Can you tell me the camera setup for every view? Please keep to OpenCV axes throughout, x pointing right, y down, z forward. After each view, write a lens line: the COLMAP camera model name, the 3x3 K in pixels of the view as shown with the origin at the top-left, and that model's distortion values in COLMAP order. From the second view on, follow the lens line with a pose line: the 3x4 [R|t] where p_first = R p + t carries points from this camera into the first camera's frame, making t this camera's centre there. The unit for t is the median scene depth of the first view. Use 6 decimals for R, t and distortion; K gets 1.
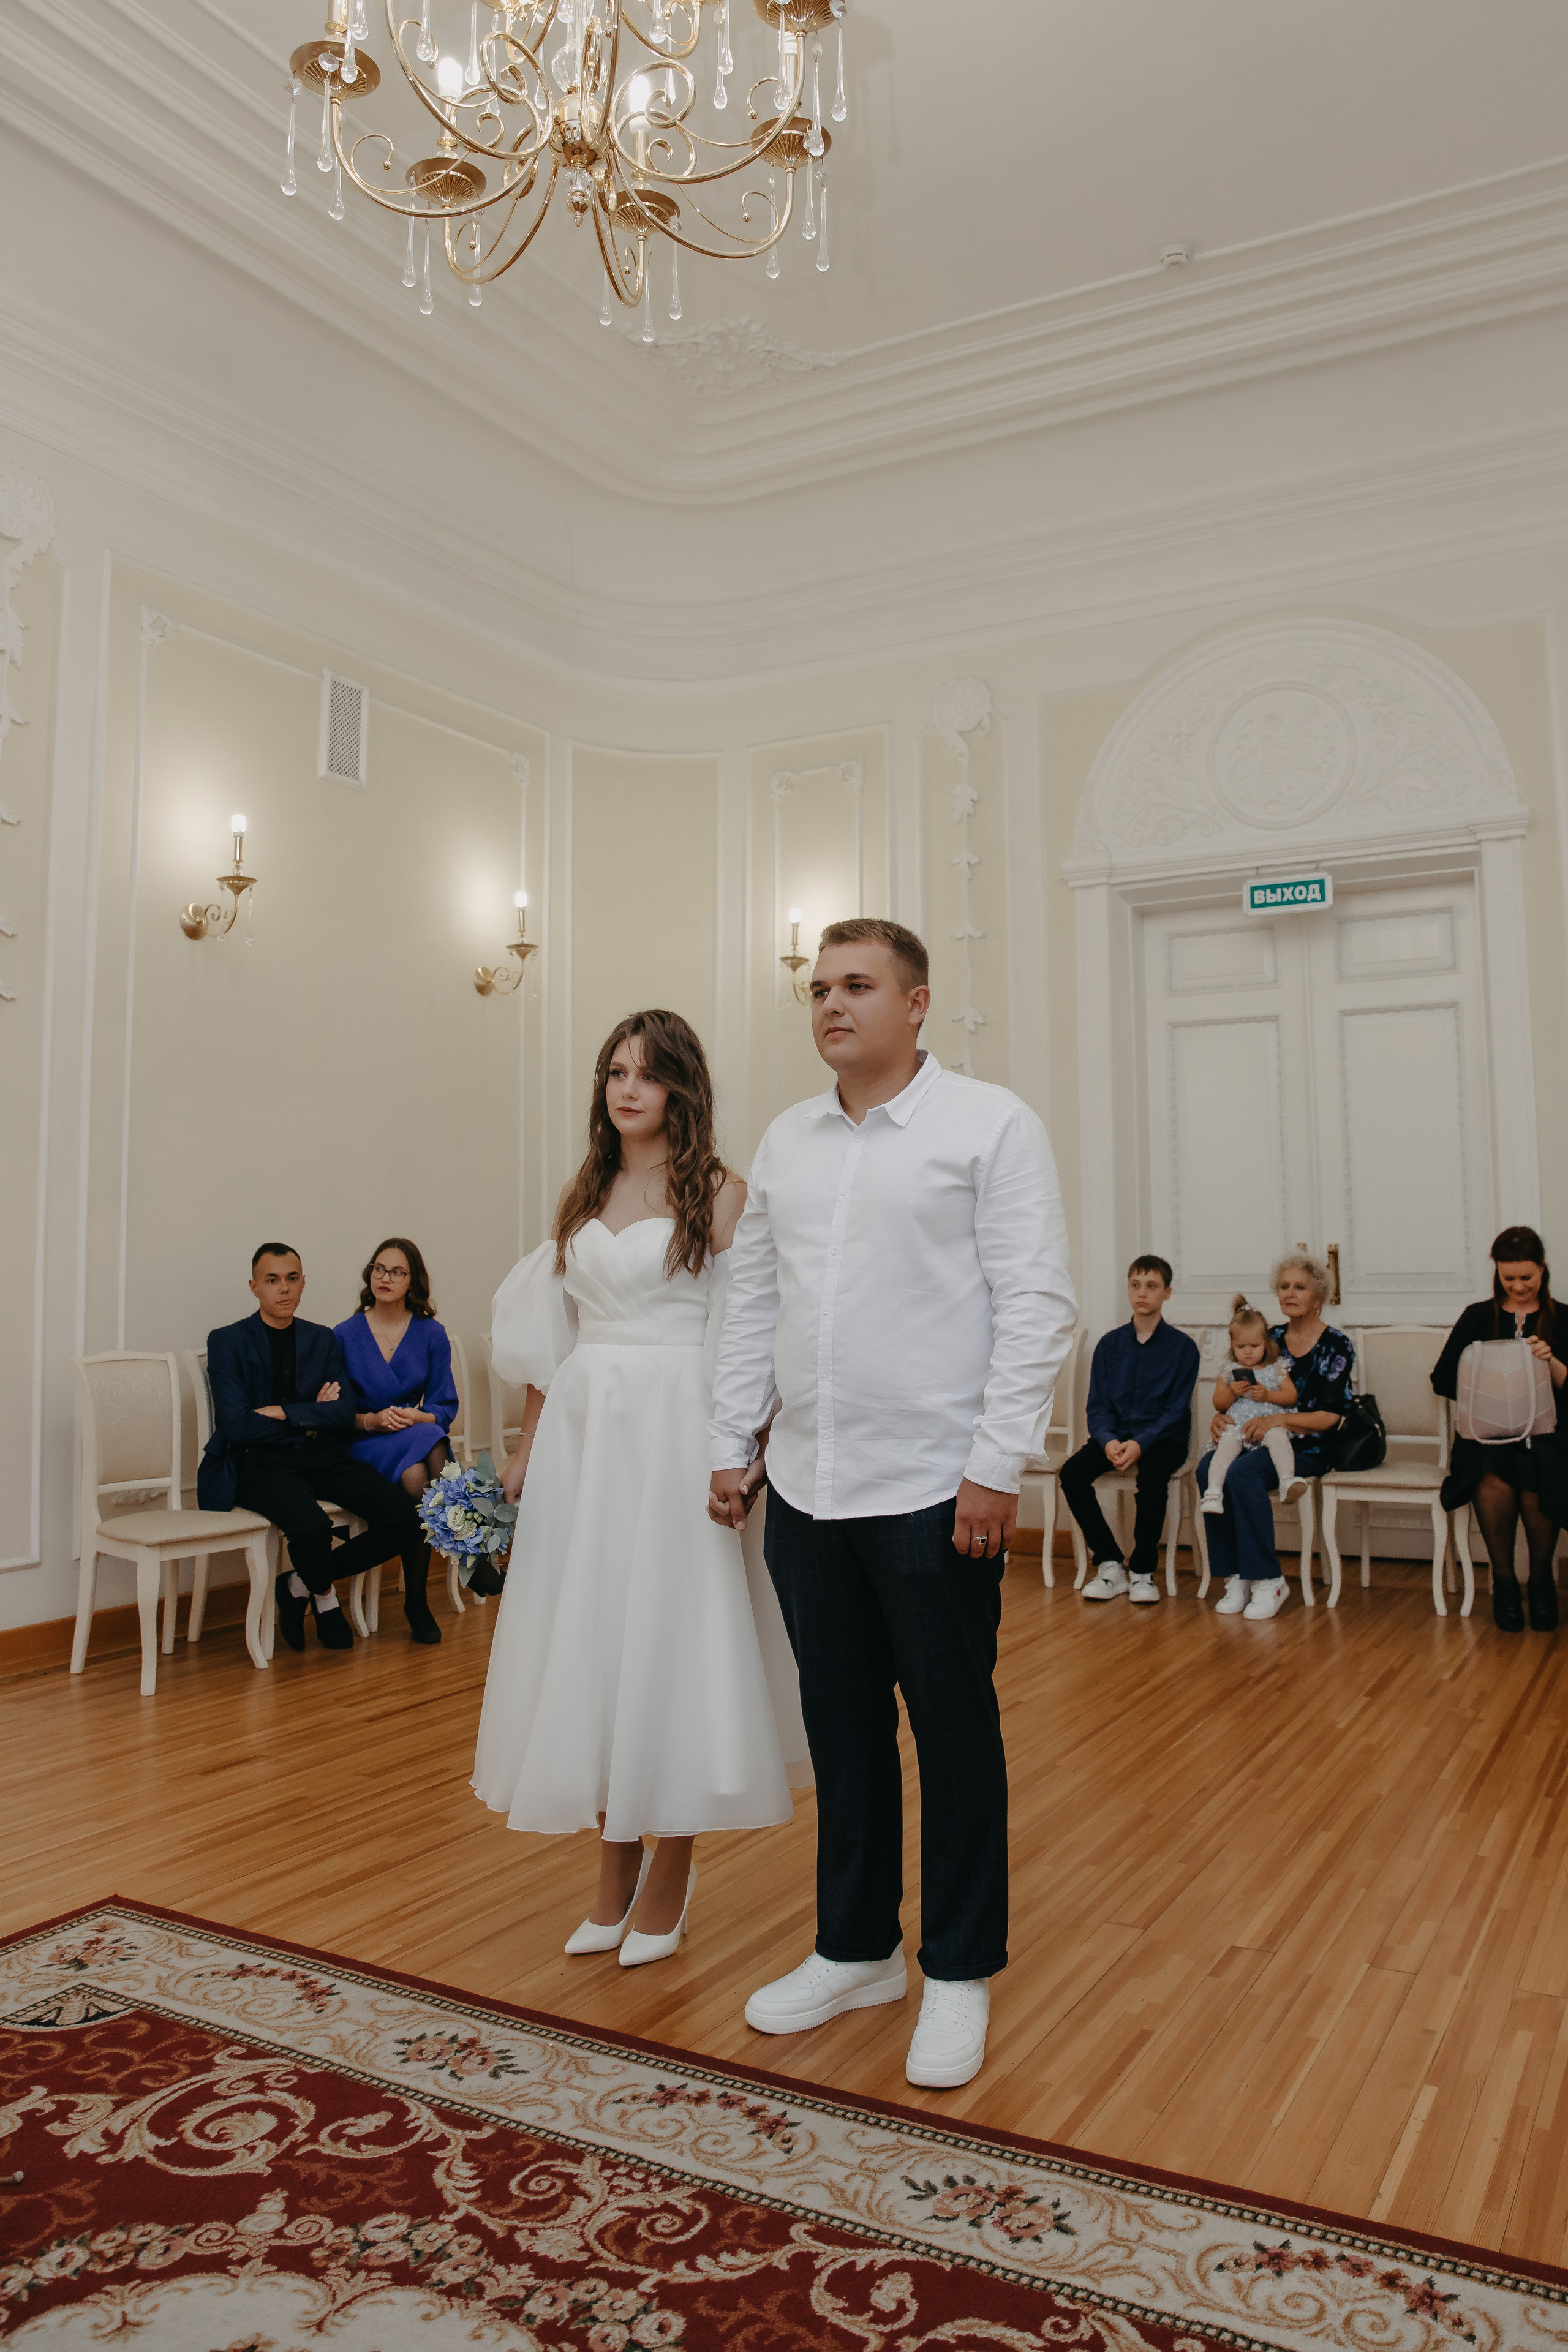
lens RADIAL K [[1760.5, 0, 820.6], [0, 1760.5, 1119.9], [0, 0, 1]] dist [-0.045004, 0.015239]
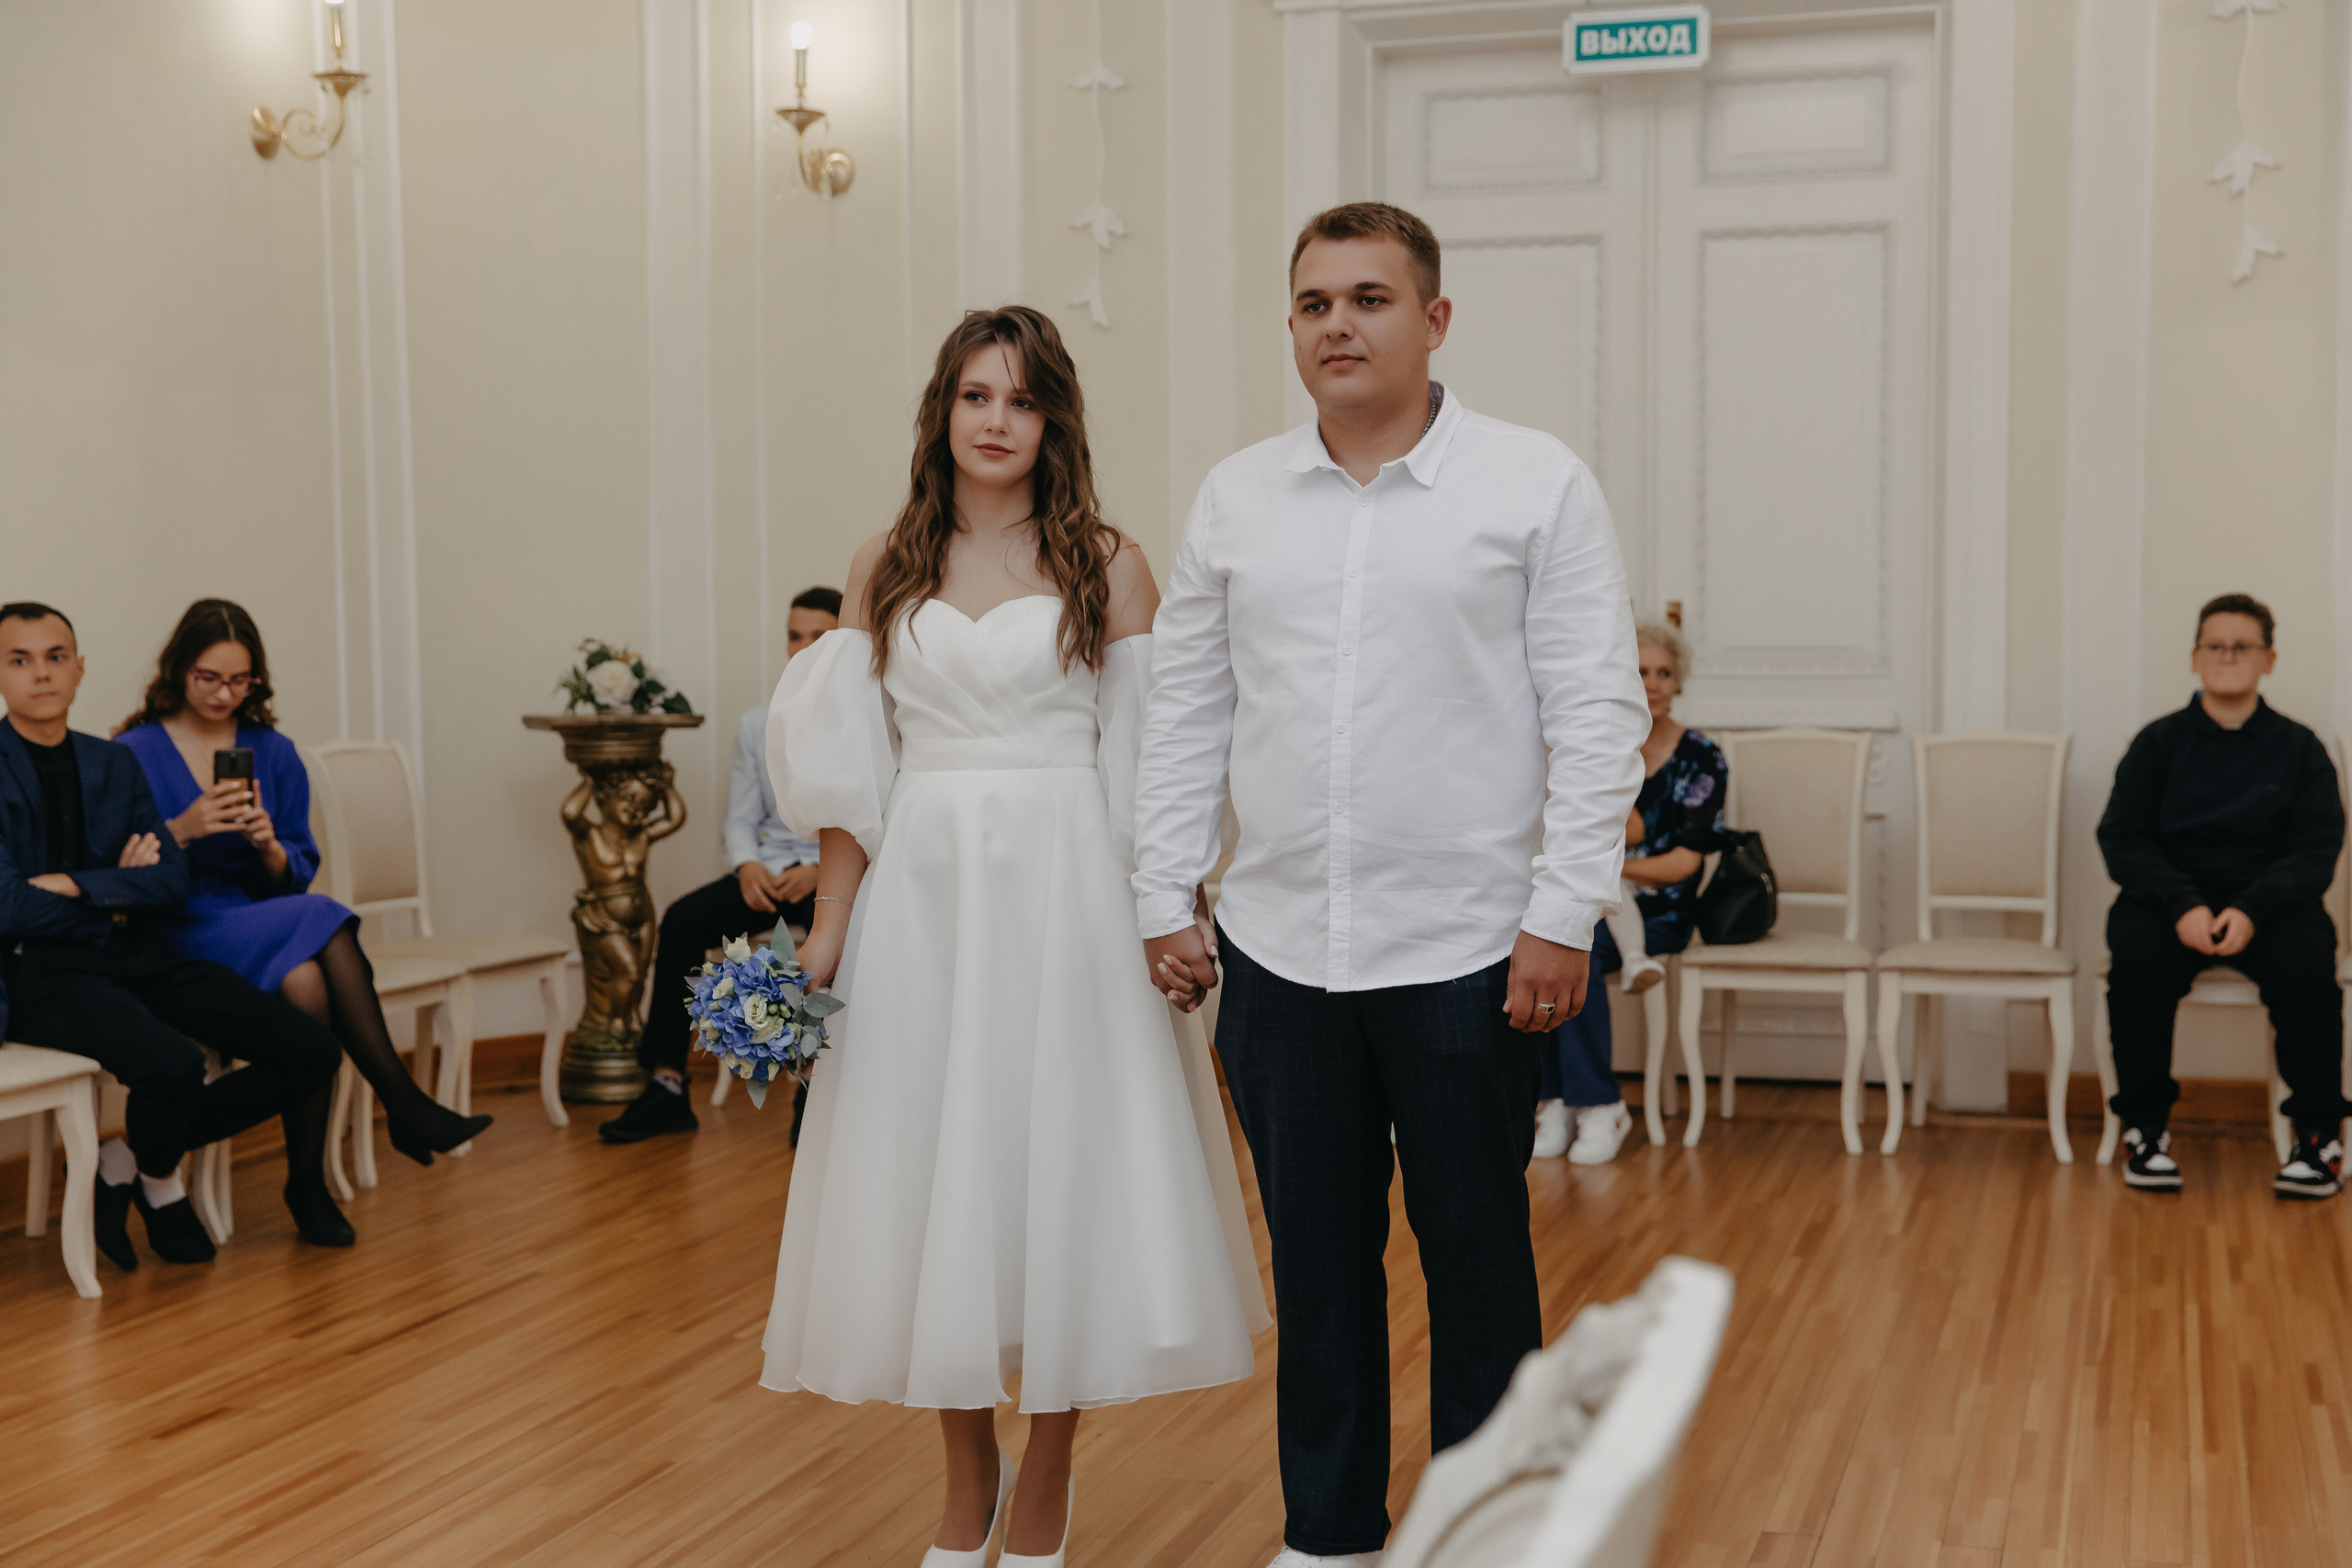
lens RADIAL K [[3486.3, 0, 1117.1], [0, 3486.3, 786.7], [0, 0, 1]] dist [0.224826, 0.000000]
pose [[0.975761, -0.010982, 0.218565, -0.332125], [-0.019060, 0.990680, 0.134869, -0.055246], [-0.218009, -0.135765, 0.966457, -0.365621]]
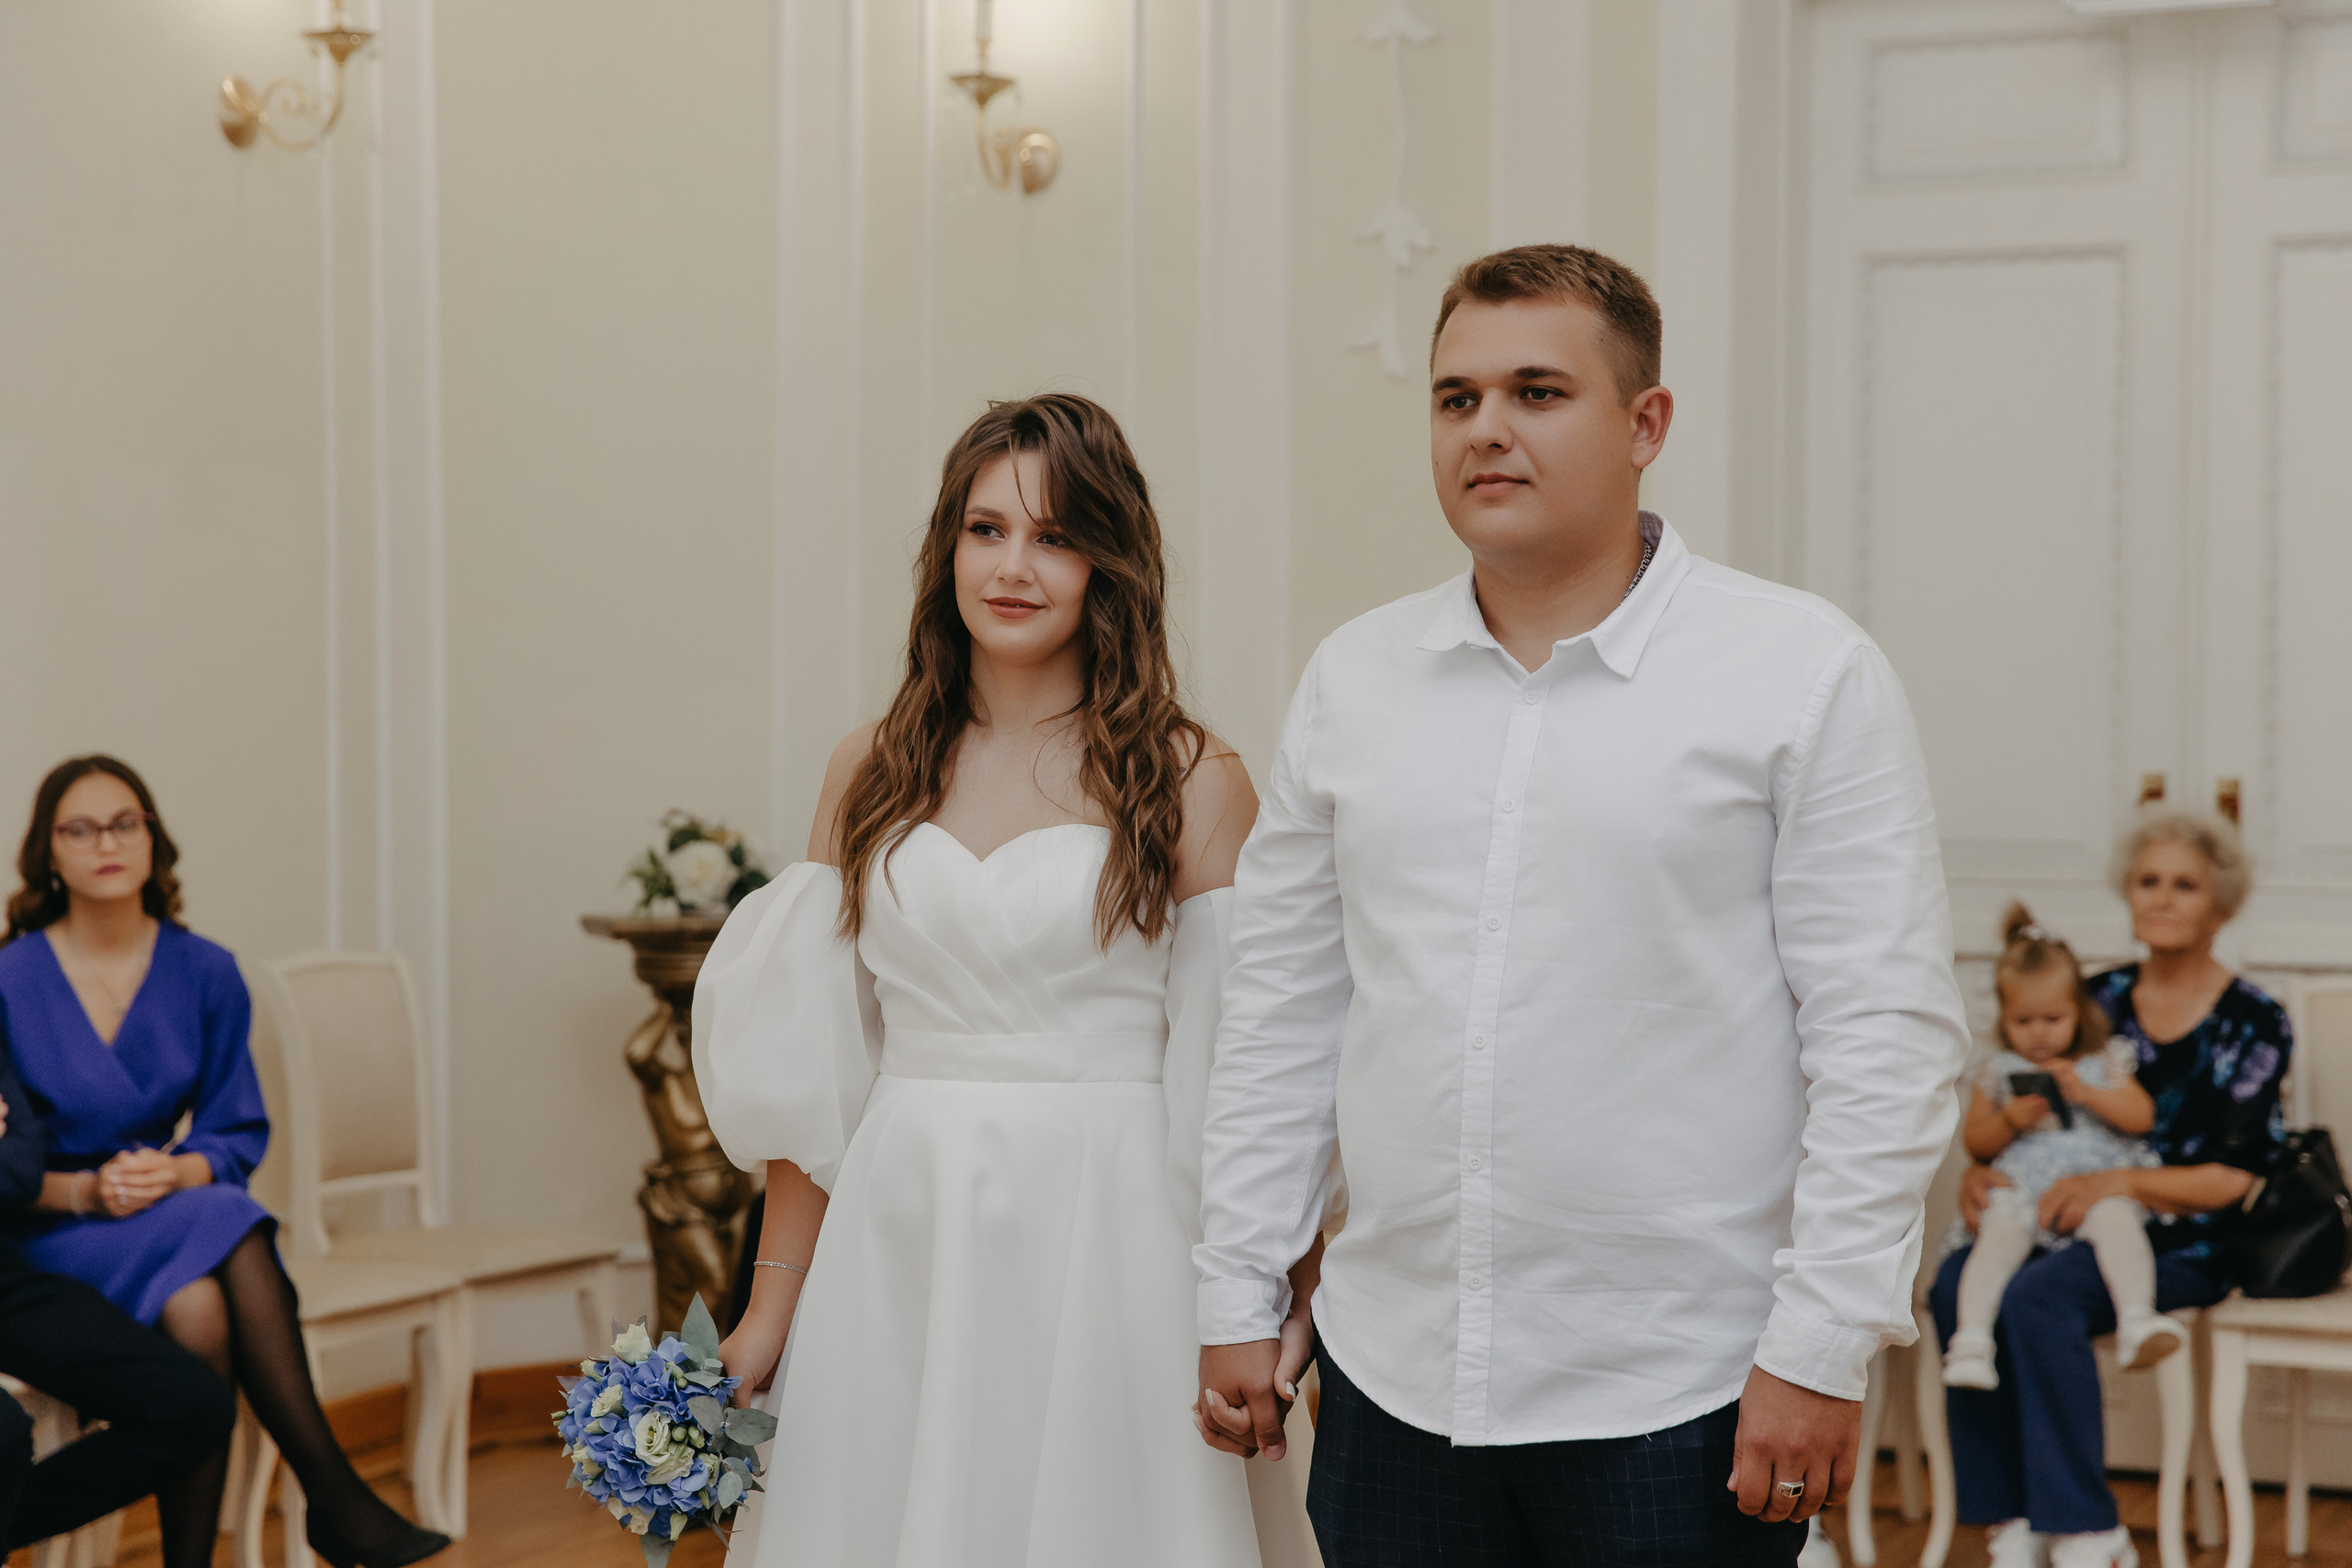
lens RADIAL K [[4669.1, 0, 1117.5], [0, 4669.1, 812.5], [0, 0, 1]] dist [0.386078, 0.000000]
pose [[0.994350, 0.008771, 0.105791, -0.190793], [-0.020514, 0.993672, 0.110428, -0.082033], [-0.104153, -0.111974, 0.988238, -0.256876]]
